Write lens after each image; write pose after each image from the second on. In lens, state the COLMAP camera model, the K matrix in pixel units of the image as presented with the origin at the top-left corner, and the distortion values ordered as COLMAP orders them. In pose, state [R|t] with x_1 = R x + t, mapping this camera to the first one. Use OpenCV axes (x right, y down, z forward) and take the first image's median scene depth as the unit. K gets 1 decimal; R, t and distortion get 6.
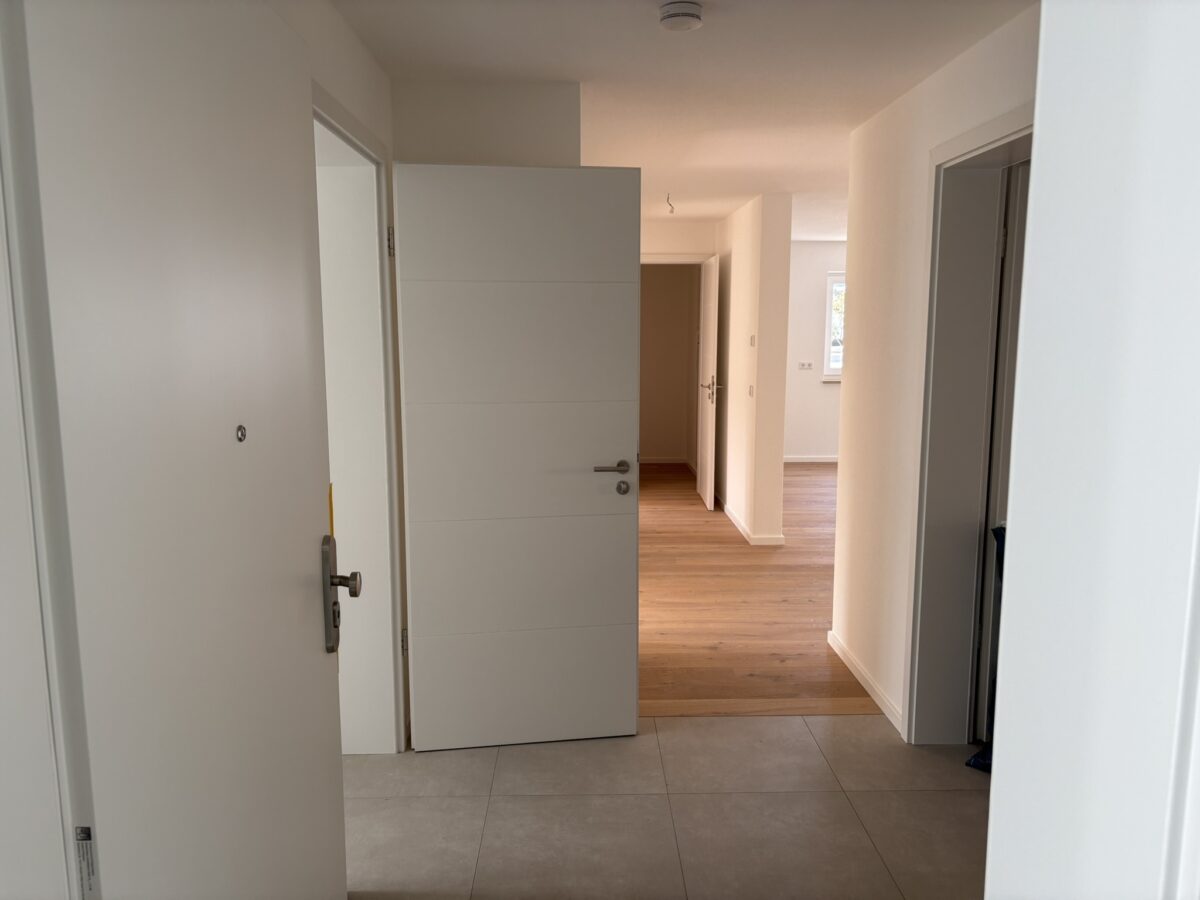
lens RADIAL K [[909.1, 0, 600.0], [0, 909.1, 450.0], [0, 0, 1]] dist [0.150436, -0.001234]
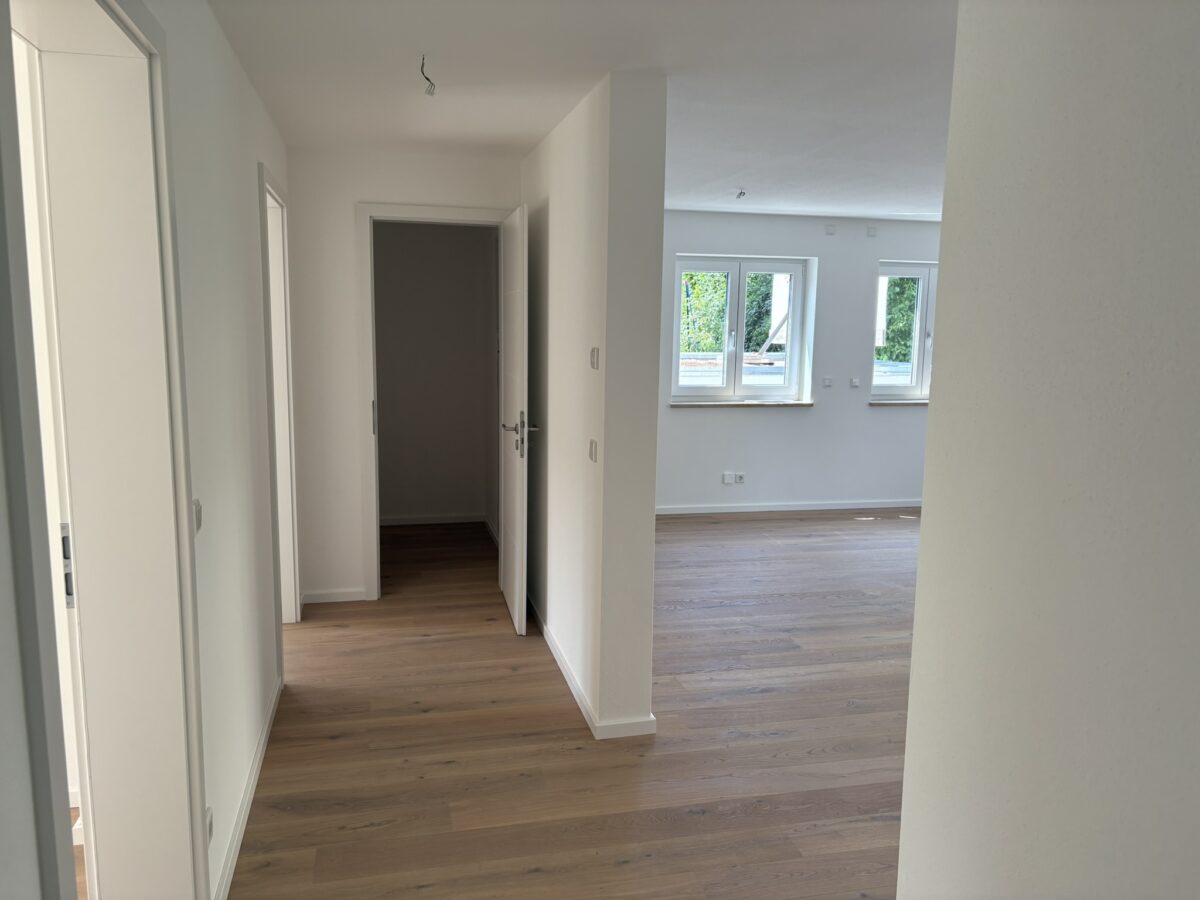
lens RADIAL K [[909.1, 0, 600.0], [0, 909.1, 450.0], [0, 0, 1]] dist [0.150436, -0.001234]
pose [[0.977726, -0.012397, 0.209520, 0.048690], [0.011484, 0.999919, 0.005572, -0.058605], [-0.209572, -0.003042, 0.977789, 0.408050]]
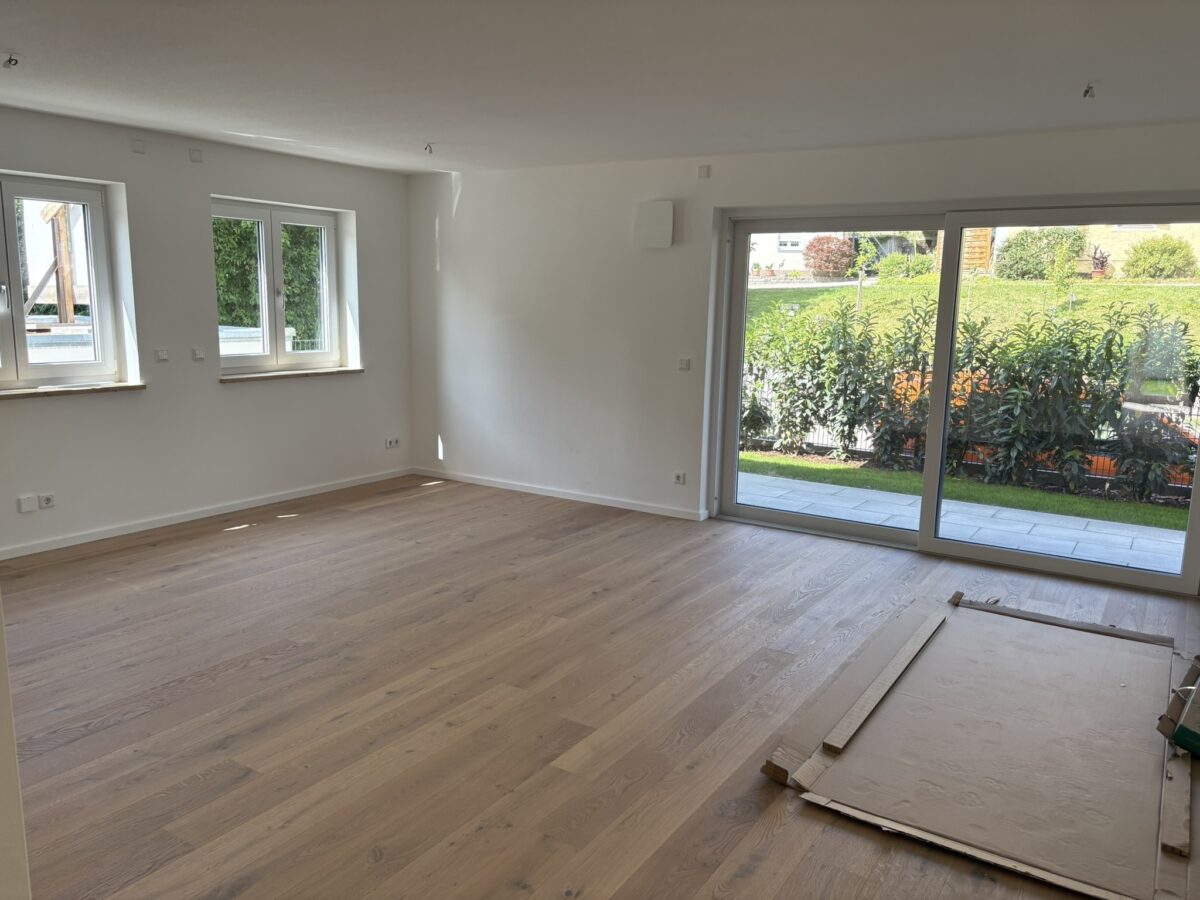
lens RADIAL K [[915.5, 0, 600.1], [0, 915.5, 454.8], [0, 0, 1]] dist [0.026580, -0.002393]
pose [[0.565701, -0.134595, 0.813552, 0.073957], [0.097725, 0.990579, 0.095930, -0.074543], [-0.818799, 0.025236, 0.573525, 0.558560]]
